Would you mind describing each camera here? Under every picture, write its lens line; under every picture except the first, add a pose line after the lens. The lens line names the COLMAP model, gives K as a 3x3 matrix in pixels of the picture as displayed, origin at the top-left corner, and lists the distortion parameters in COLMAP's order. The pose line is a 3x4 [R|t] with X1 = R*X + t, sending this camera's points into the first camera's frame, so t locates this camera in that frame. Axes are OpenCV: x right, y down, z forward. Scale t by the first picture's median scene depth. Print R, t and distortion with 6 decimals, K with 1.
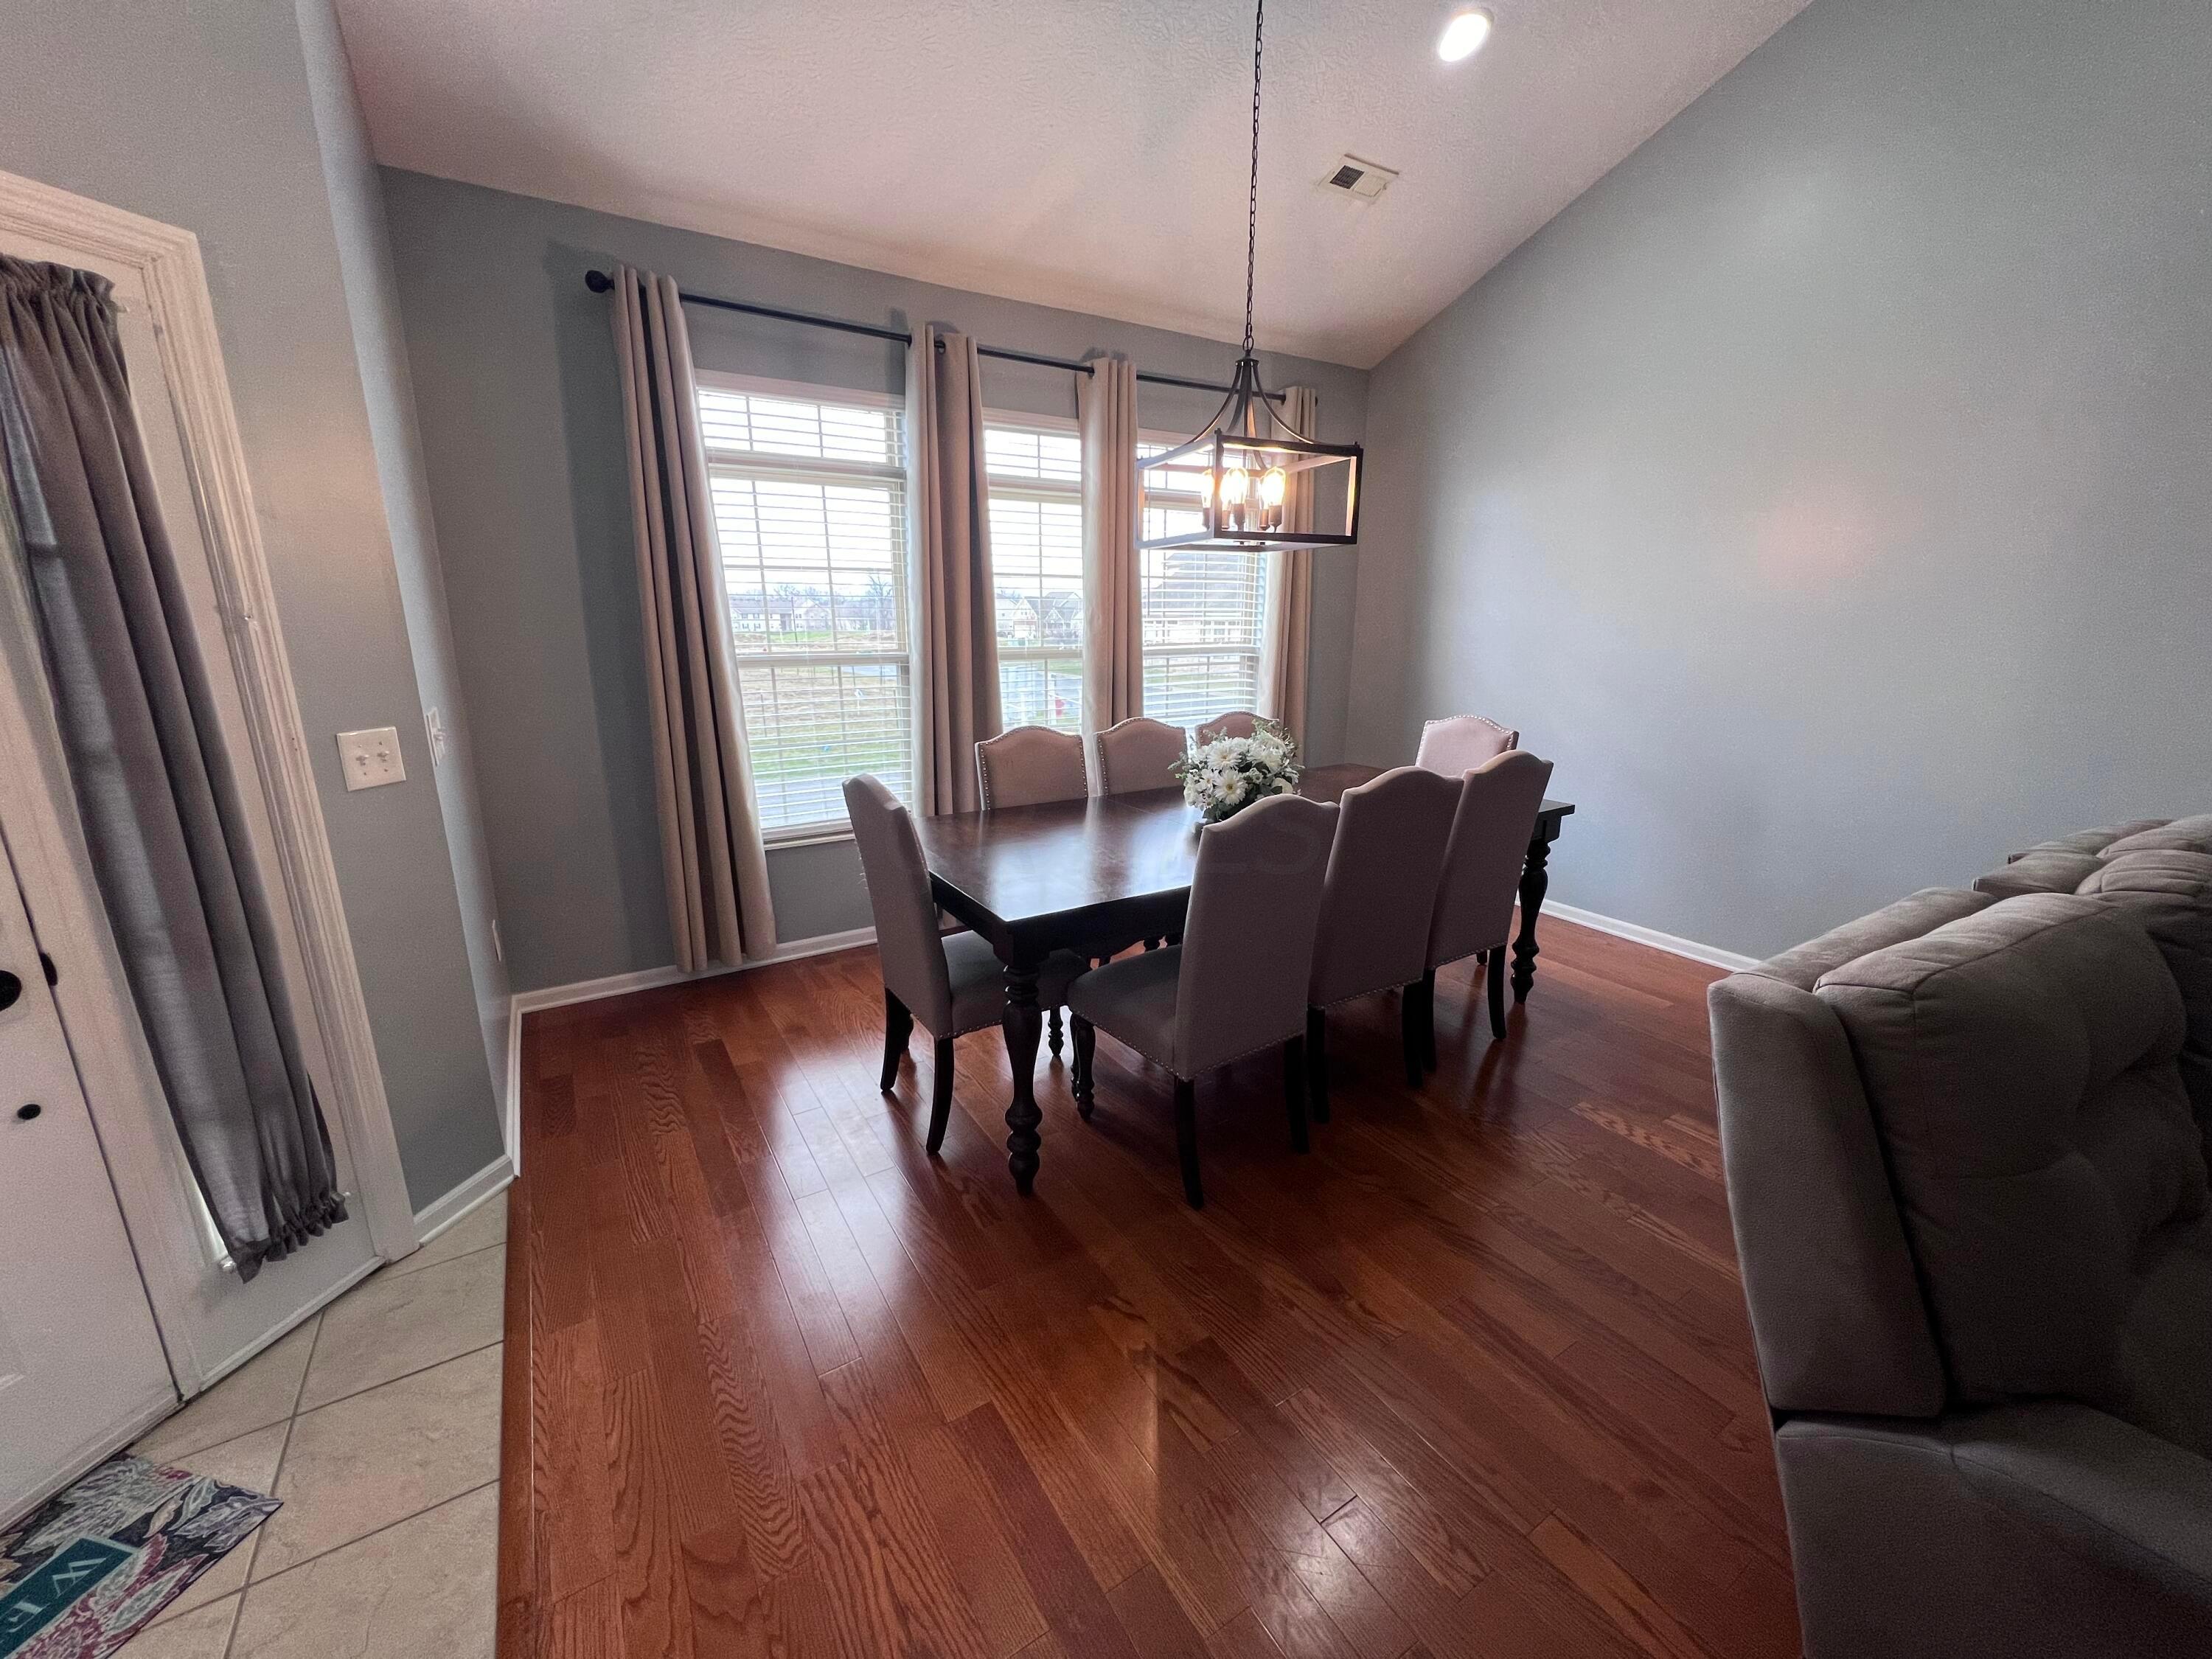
lens RADIAL K [[881.6, 0, 1106.0], [0, 881.6, 829.5], [0, 0, 1]] dist [0.000270, -0.000436]
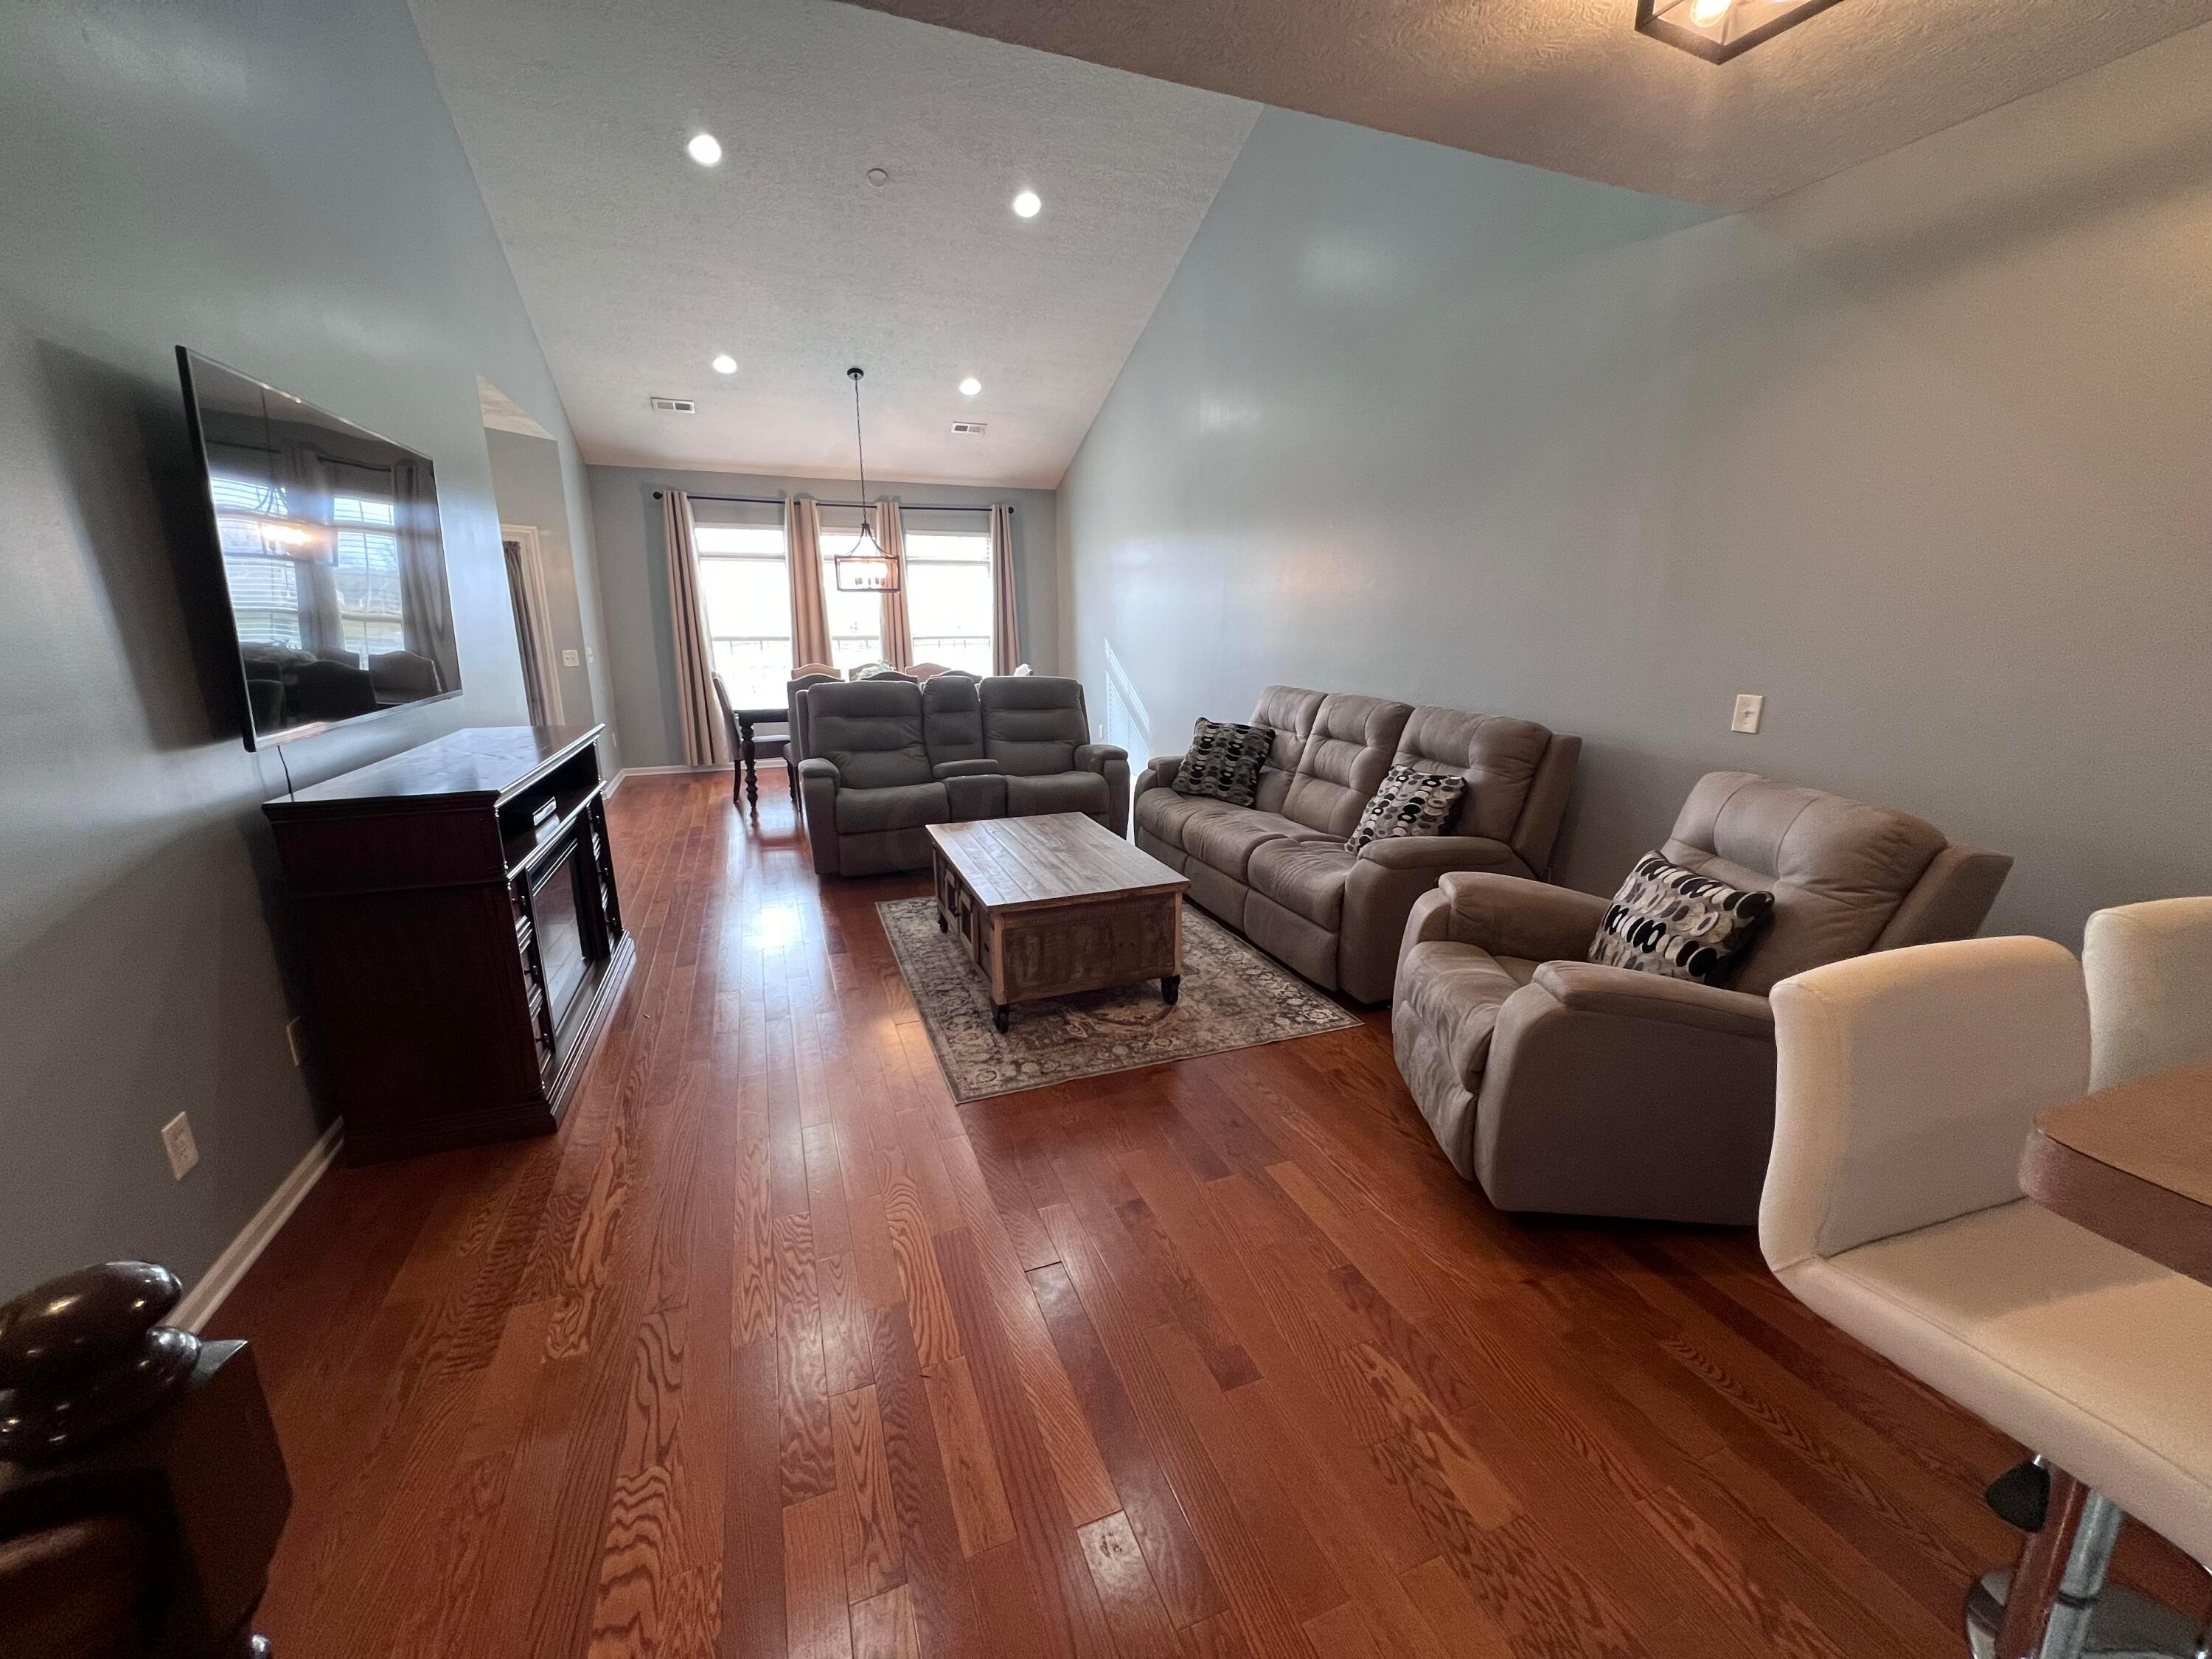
lens RADIAL K [[881.6, 0, 1106.0], [0, 881.6, 829.5], [0, 0, 1]] dist [0.000270, -0.000436]
pose [[0.981885, 0.040399, -0.185122, 1.087807], [-0.041608, 0.999130, -0.002652, 0.291260], [0.184854, 0.010306, 0.982712, -1.150949]]
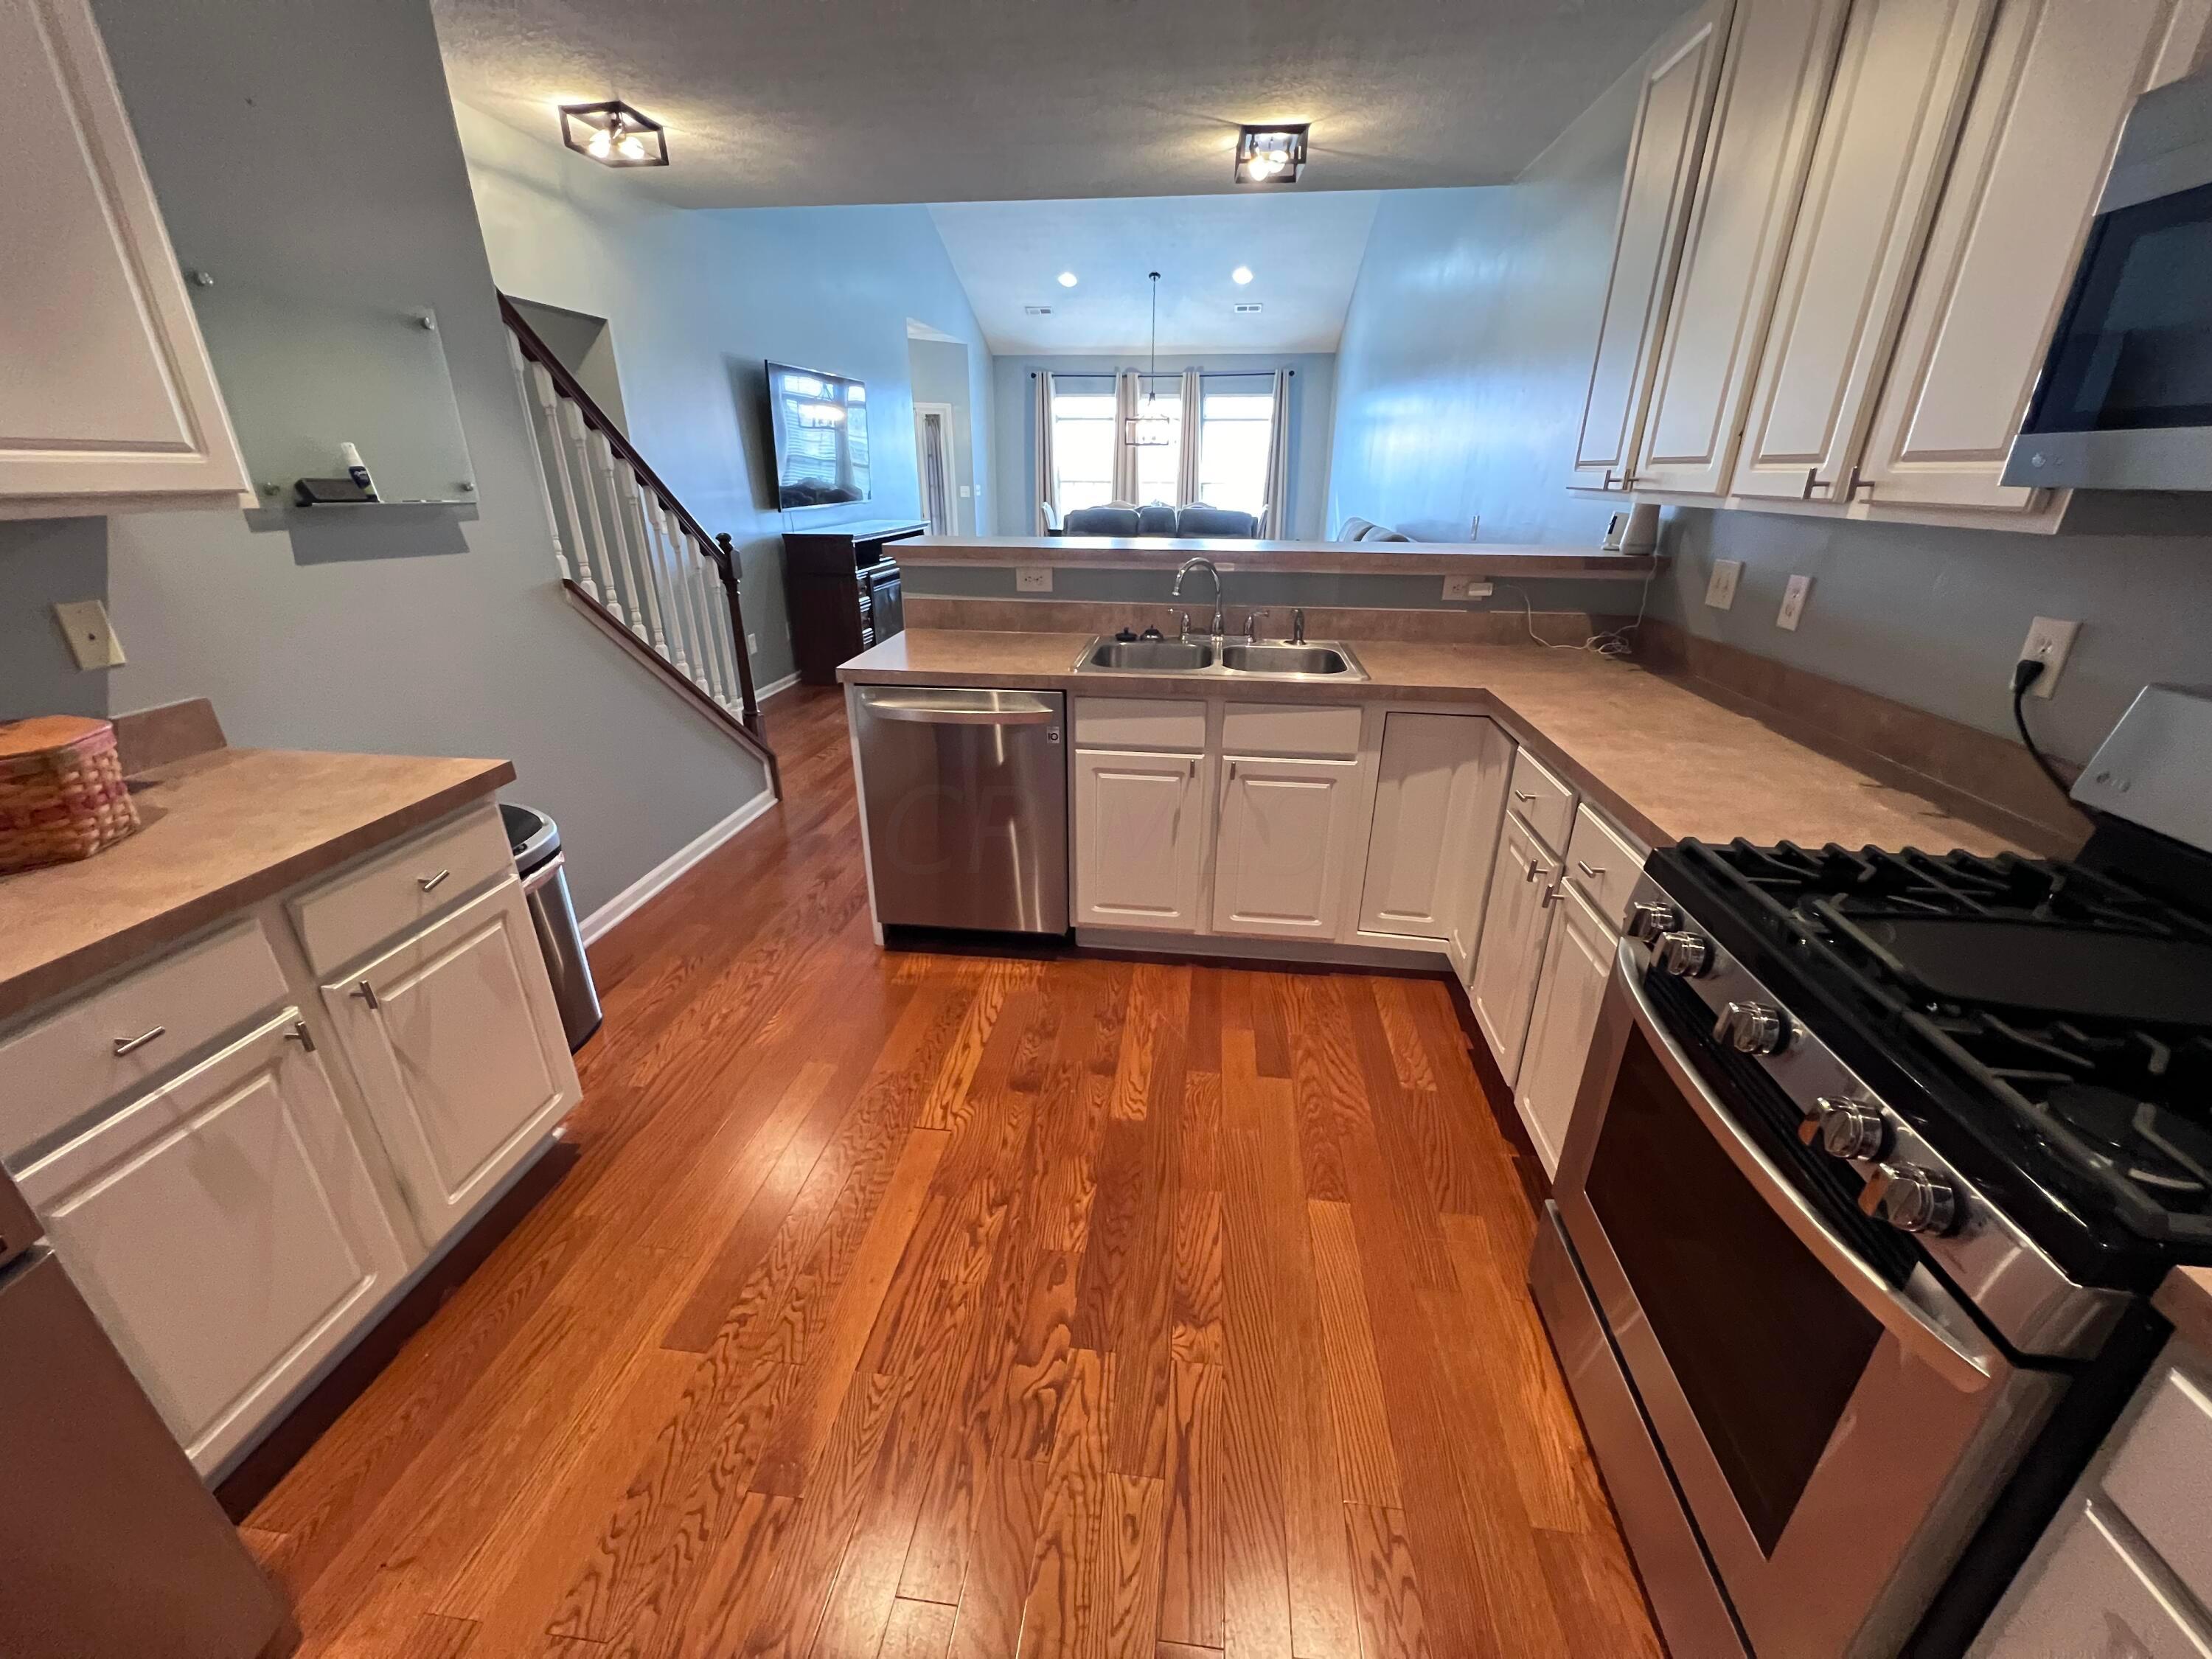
lens RADIAL K [[881.6, 0, 1106.0], [0, 881.6, 829.5], [0, 0, 1]] dist [0.000270, -0.000436]
pose [[0.777030, 0.243560, -0.580433, 1.985085], [-0.155250, 0.967776, 0.198261, 0.407306], [0.610017, -0.063942, 0.789804, -1.643088]]
